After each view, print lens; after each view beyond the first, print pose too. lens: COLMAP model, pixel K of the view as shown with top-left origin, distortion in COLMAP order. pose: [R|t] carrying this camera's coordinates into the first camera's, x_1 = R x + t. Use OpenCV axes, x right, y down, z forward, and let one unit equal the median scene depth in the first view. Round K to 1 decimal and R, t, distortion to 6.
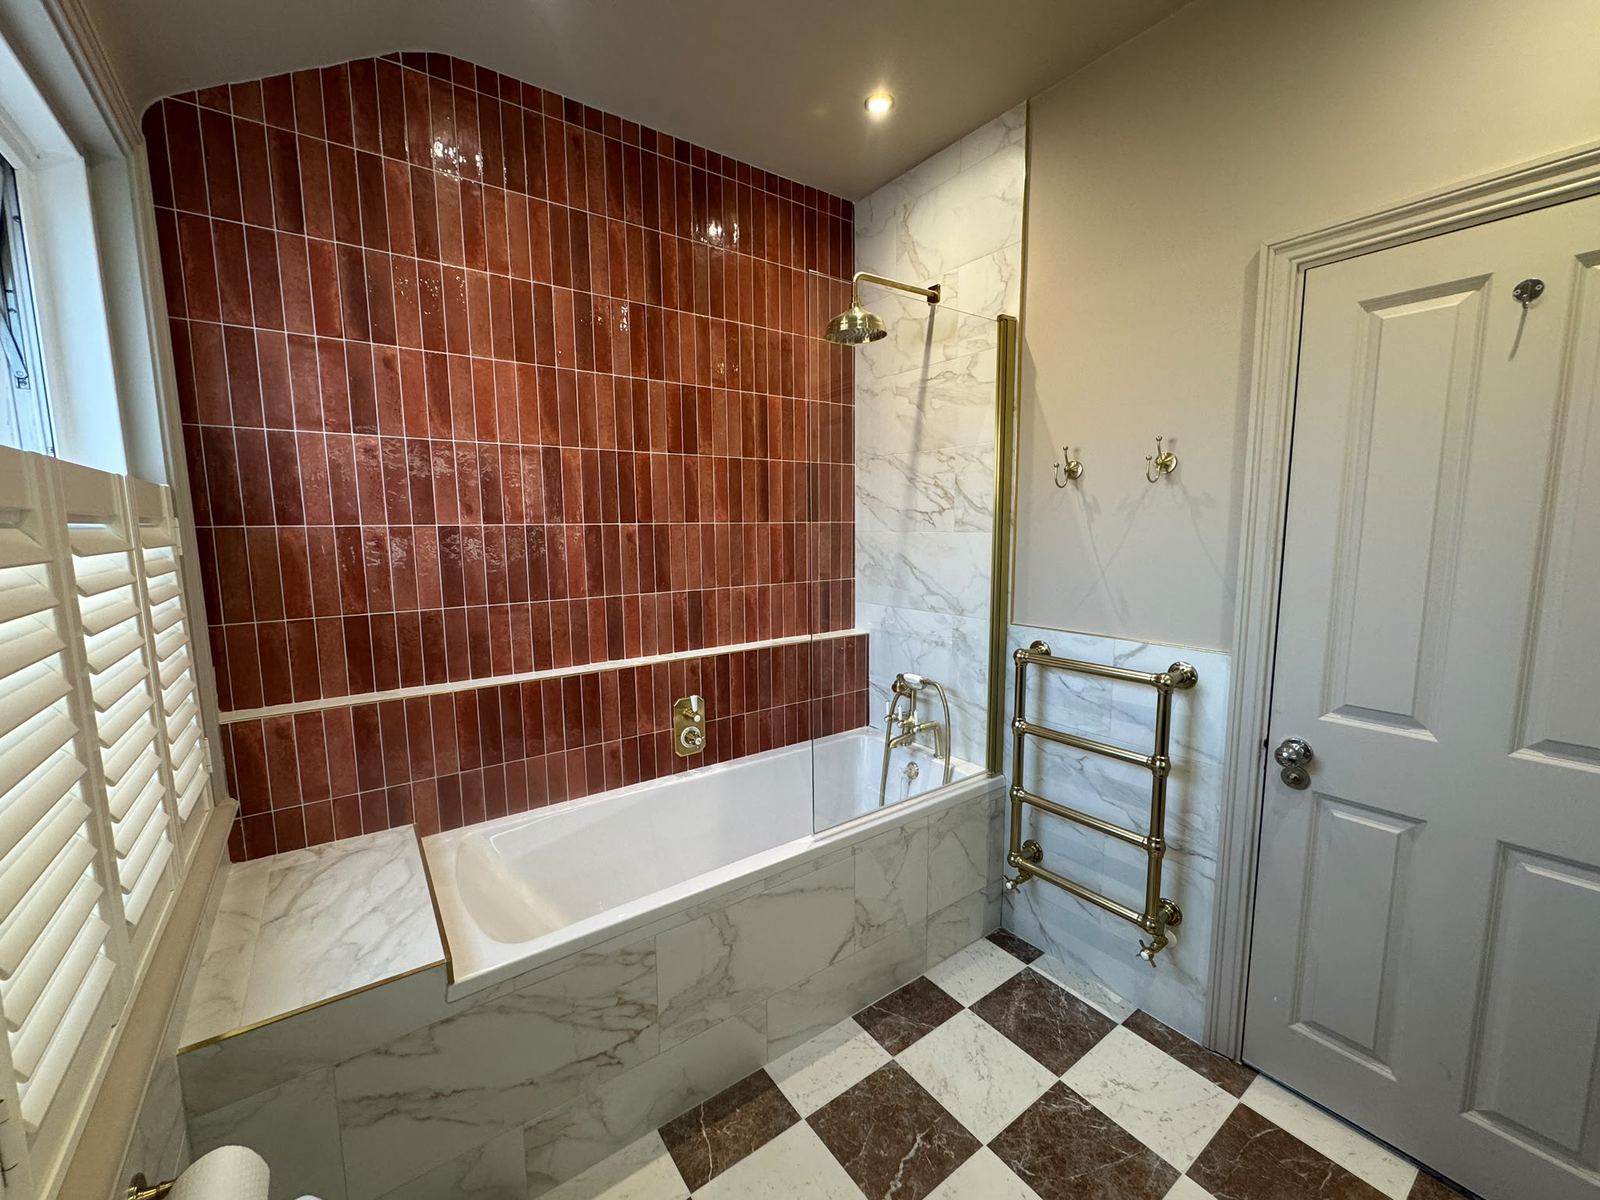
lens RADIAL K [[637.0, 0, 791.7], [0, 637.0, 598.6], [0, 0, 1]] dist [-0.001999, -0.000763]
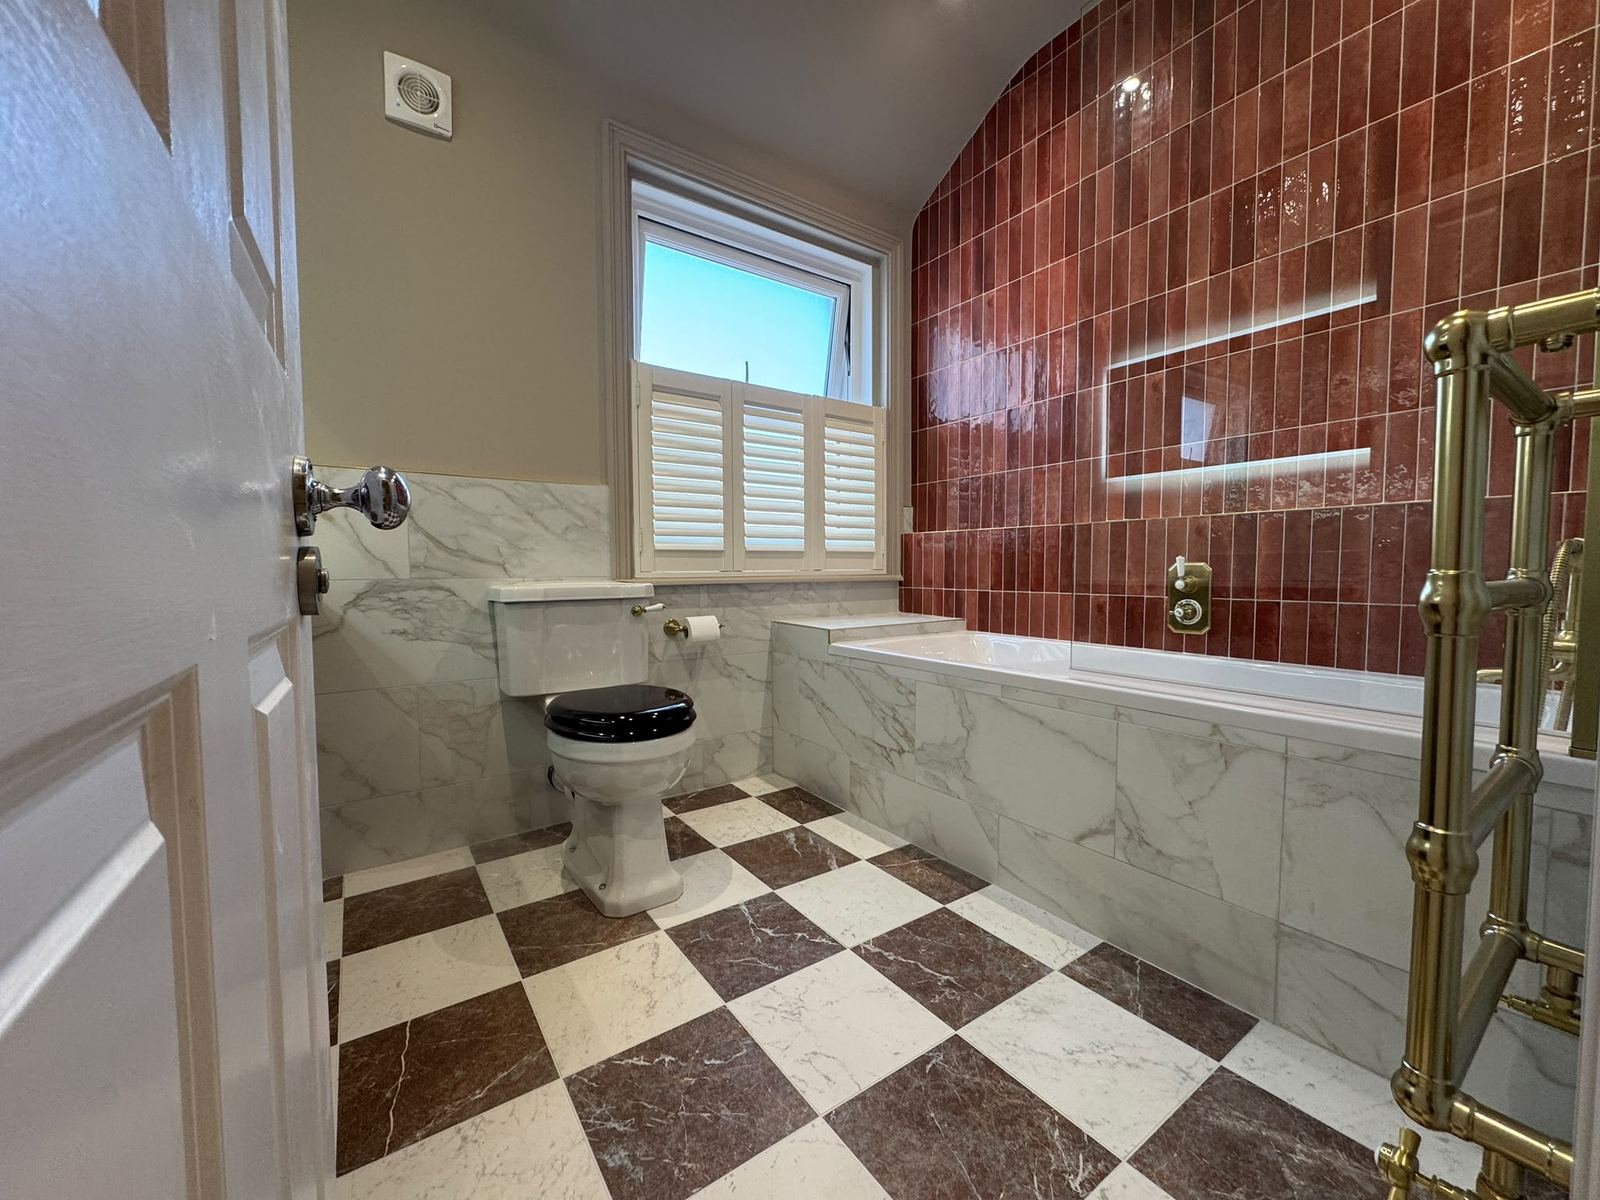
lens RADIAL K [[637.0, 0, 796.2], [0, 637.0, 603.3], [0, 0, 1]] dist [-0.001999, -0.000763]
pose [[-0.018764, 0.063831, -0.997784, 0.853931], [-0.115329, 0.991160, 0.065576, 0.263349], [0.993150, 0.116304, -0.011236, 0.622215]]
